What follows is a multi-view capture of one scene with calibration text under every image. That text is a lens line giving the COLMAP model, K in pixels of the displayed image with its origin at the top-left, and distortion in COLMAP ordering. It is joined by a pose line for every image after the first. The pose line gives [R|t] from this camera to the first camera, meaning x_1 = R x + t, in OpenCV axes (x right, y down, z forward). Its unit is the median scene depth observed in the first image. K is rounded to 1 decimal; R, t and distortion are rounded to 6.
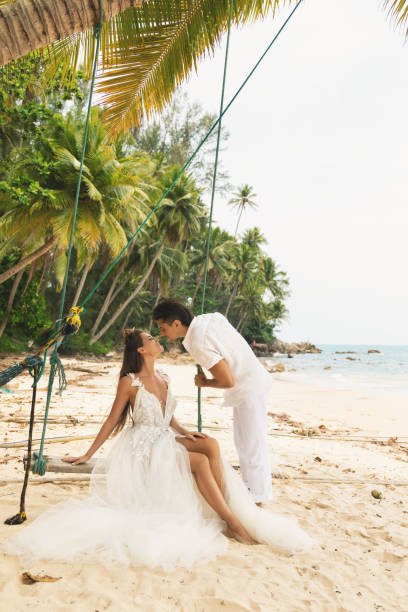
lens RADIAL K [[421.2, 0, 223.7], [0, 421.2, 306.0], [0, 0, 1]] dist [0.002530, -0.001803]
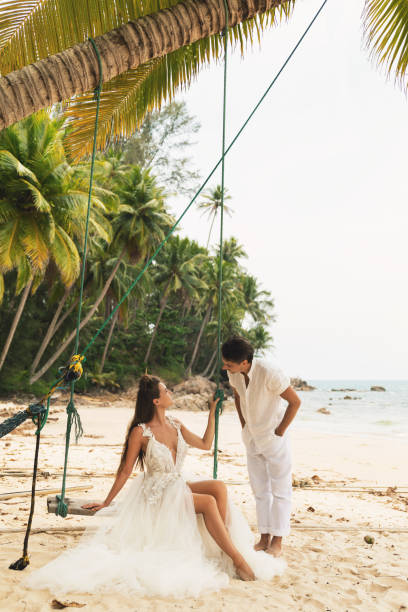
lens RADIAL K [[577.5, 0, 204.0], [0, 577.5, 306.0], [0, 0, 1]] dist [-0.001900, -0.027907]
pose [[0.999224, -0.005648, 0.038984, -0.030647], [0.006829, 0.999519, -0.030239, -0.026309], [-0.038795, 0.030482, 0.998782, -0.142781]]
